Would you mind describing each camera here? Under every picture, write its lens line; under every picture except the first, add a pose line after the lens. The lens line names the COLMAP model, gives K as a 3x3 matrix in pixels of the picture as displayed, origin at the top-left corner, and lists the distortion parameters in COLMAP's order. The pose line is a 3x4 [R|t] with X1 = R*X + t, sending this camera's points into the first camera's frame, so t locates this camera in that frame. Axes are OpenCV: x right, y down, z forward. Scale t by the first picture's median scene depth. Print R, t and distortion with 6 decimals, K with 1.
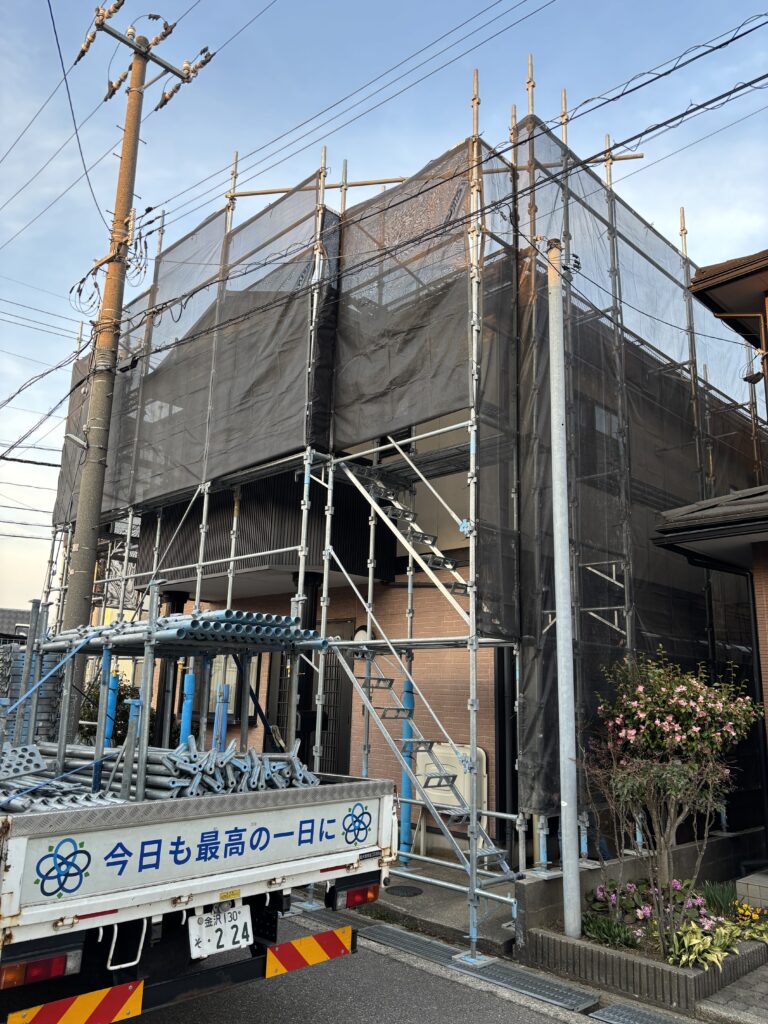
lens RADIAL K [[776.3, 0, 384.0], [0, 776.3, 512.0], [0, 0, 1]] dist [0.025308, -0.000087]
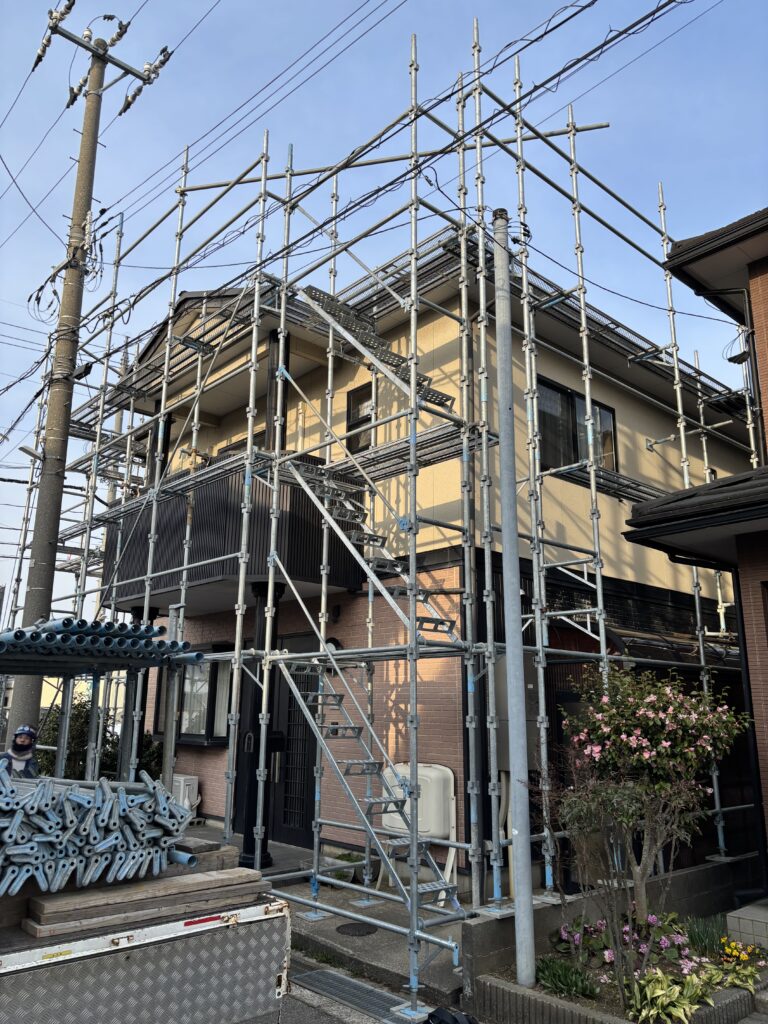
lens RADIAL K [[773.3, 0, 384.0], [0, 773.3, 512.0], [0, 0, 1]] dist [0.023386, -0.002248]
pose [[0.998795, -0.029840, -0.038956, 0.113936], [0.029039, 0.999359, -0.020950, 0.022694], [0.039556, 0.019794, 0.999021, 0.094948]]
